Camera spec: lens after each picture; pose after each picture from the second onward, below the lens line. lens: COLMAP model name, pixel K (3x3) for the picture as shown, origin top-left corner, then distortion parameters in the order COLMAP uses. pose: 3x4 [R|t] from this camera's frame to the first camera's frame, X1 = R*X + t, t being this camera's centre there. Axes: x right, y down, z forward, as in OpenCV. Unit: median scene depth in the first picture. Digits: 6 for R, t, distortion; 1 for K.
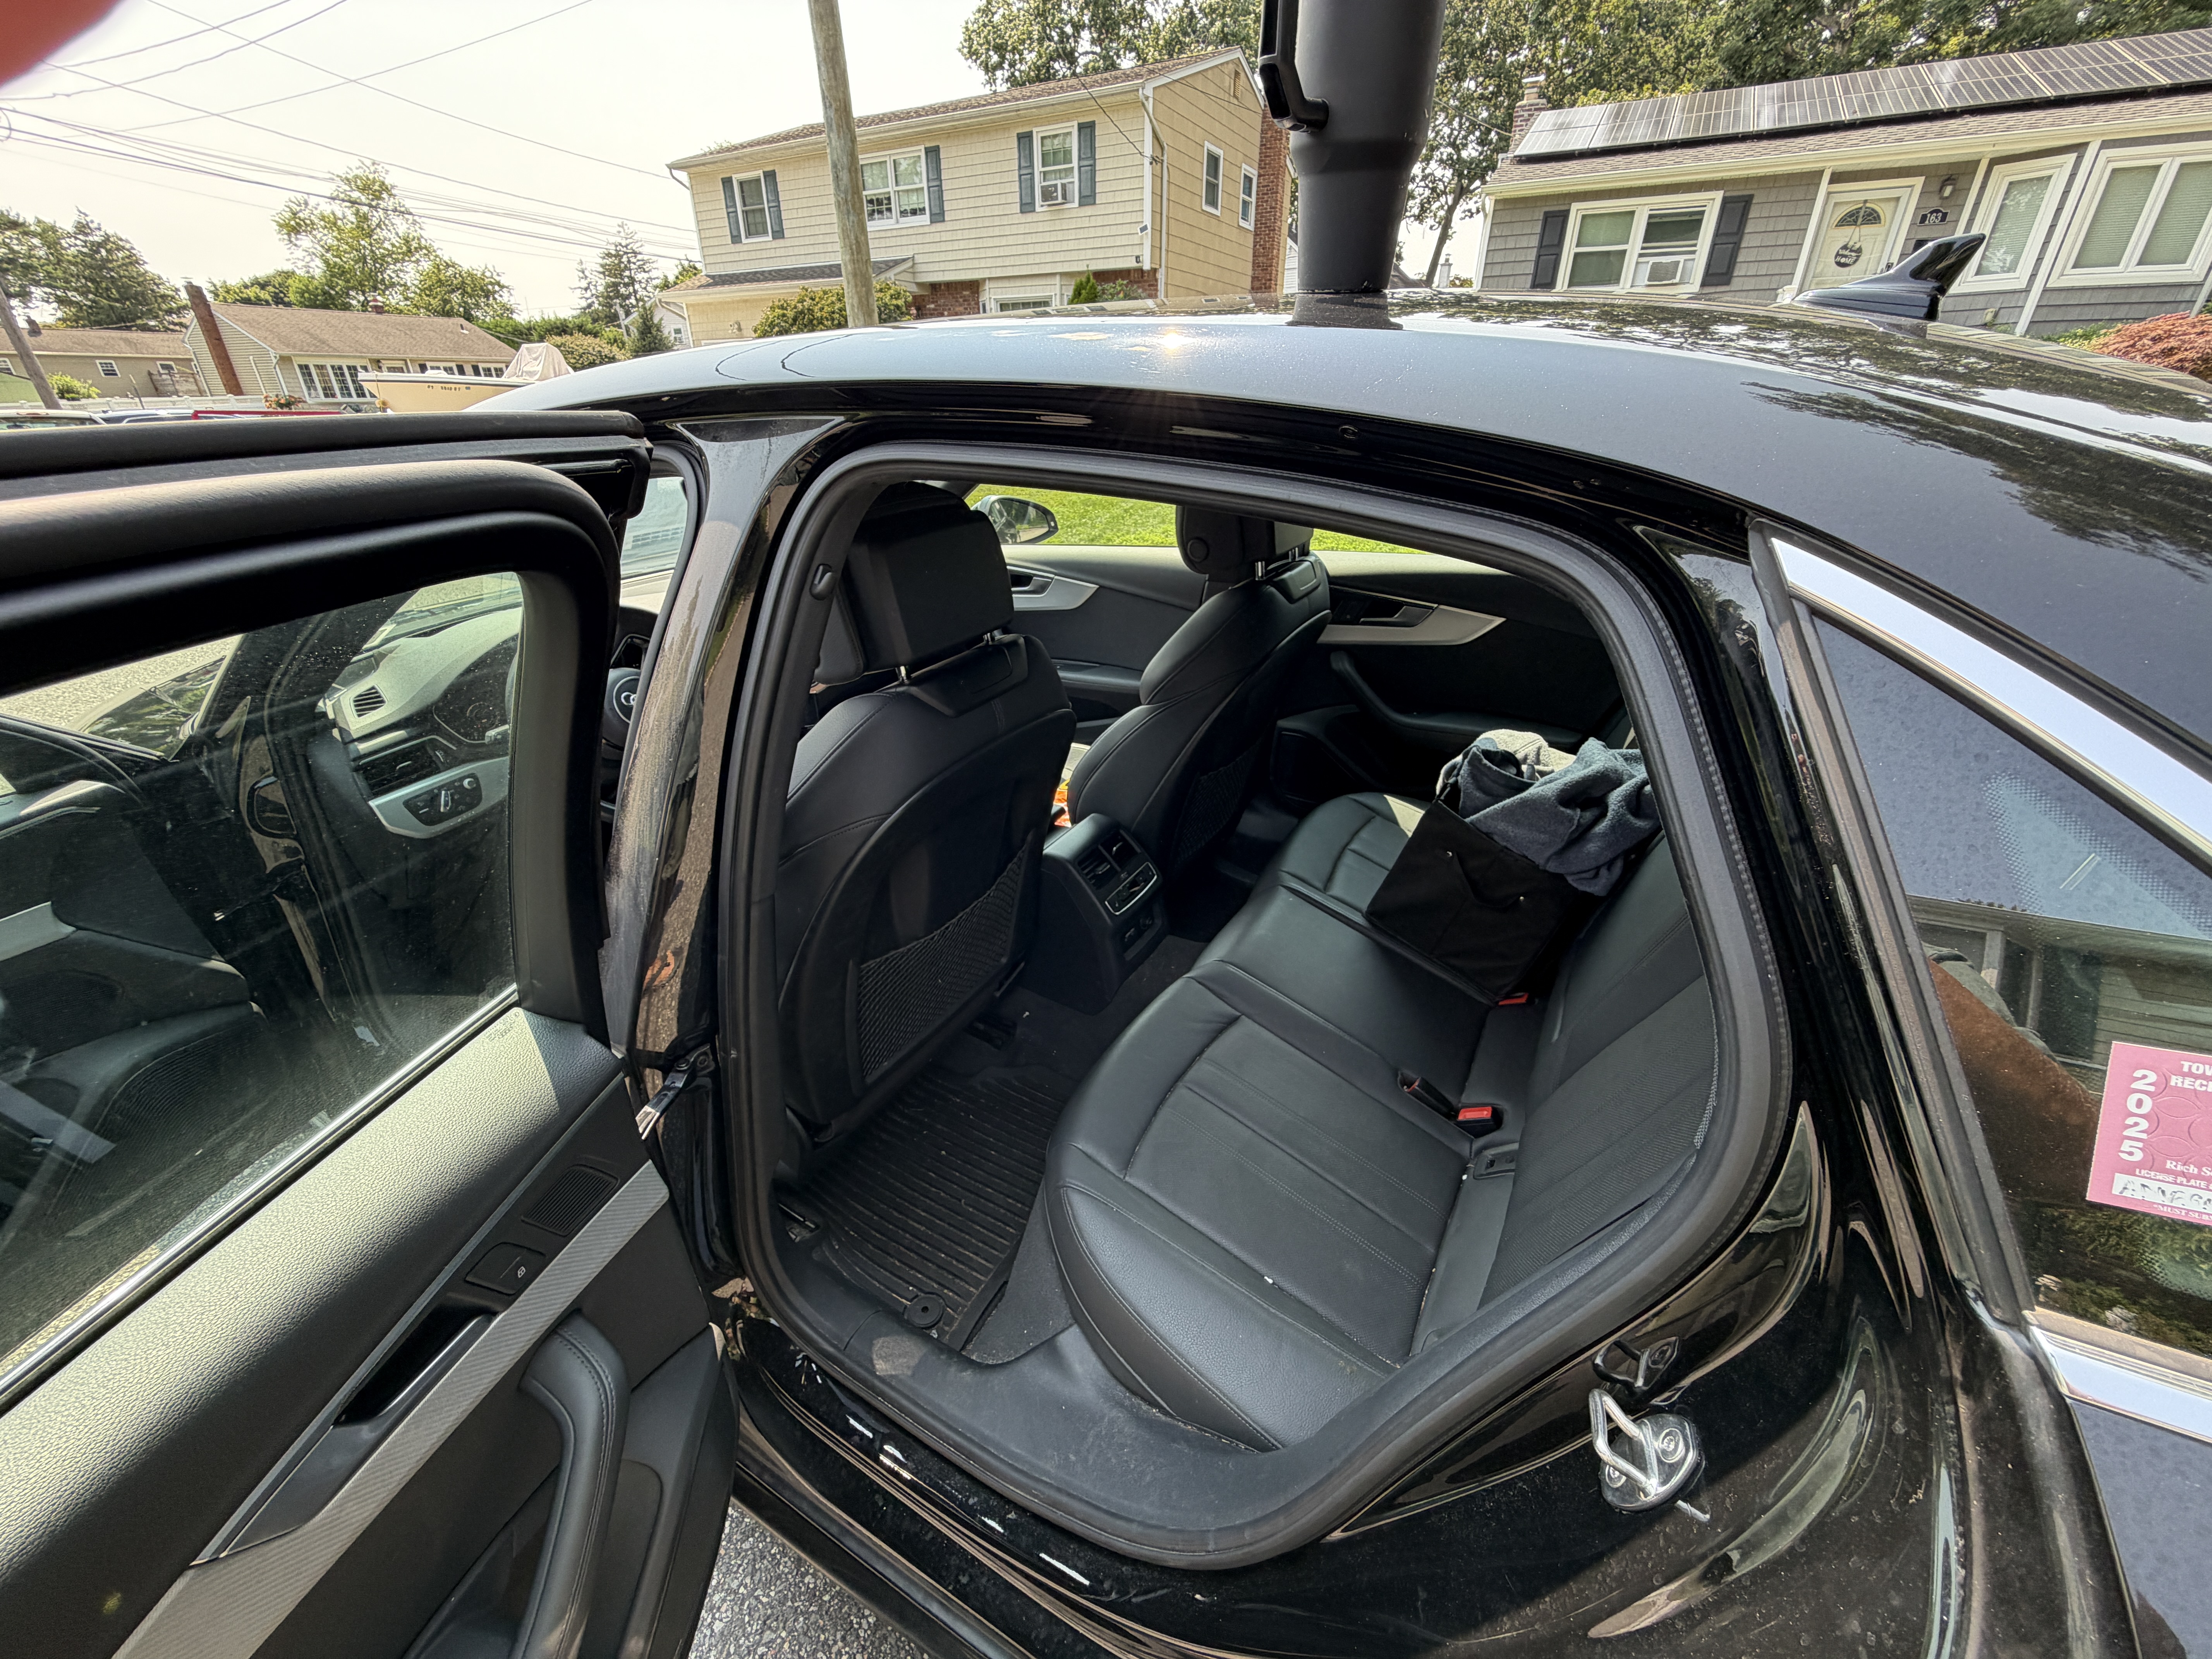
lens RADIAL K [[880.0, 0, 1100.6], [0, 880.0, 826.8], [0, 0, 1]] dist [0.000073, 0.000390]
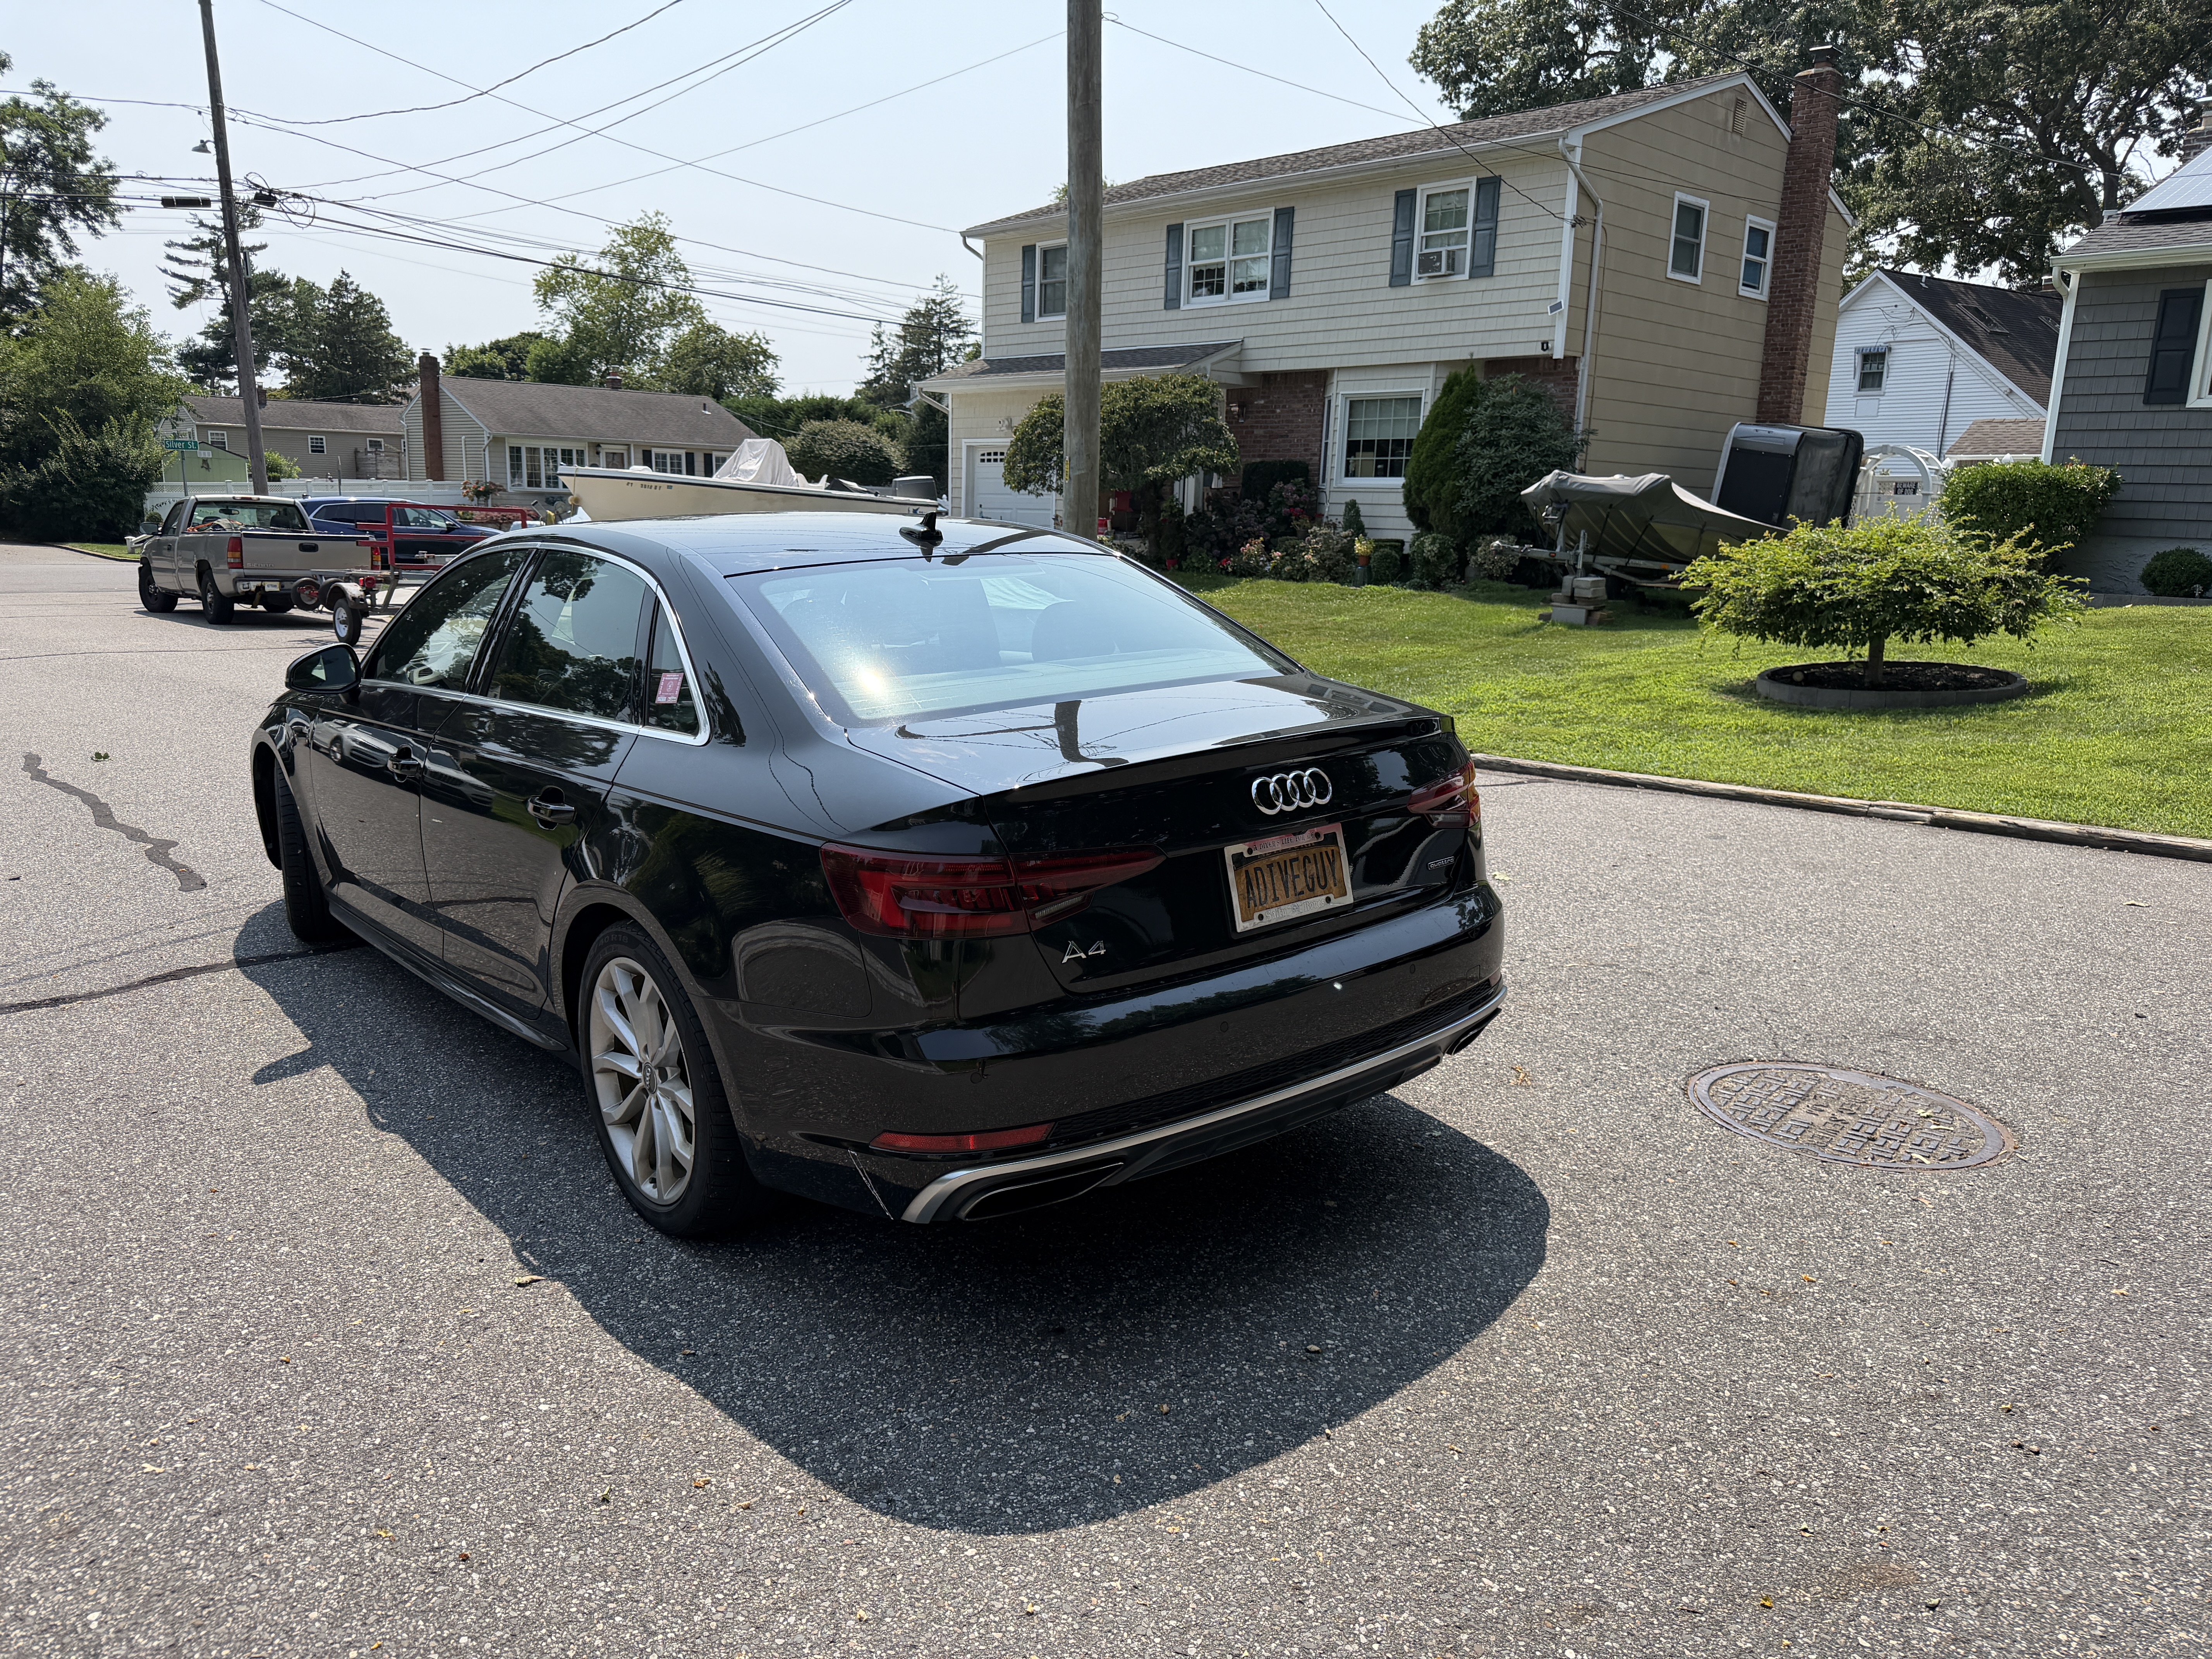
lens RADIAL K [[1544.7, 0, 1085.1], [0, 1544.7, 829.1], [0, 0, 1]] dist [0.056850, -0.077388]
pose [[0.943196, 0.100592, -0.316643, 0.170090], [-0.176759, 0.958918, -0.221885, 0.072092], [0.281314, 0.265251, 0.922228, -0.171451]]
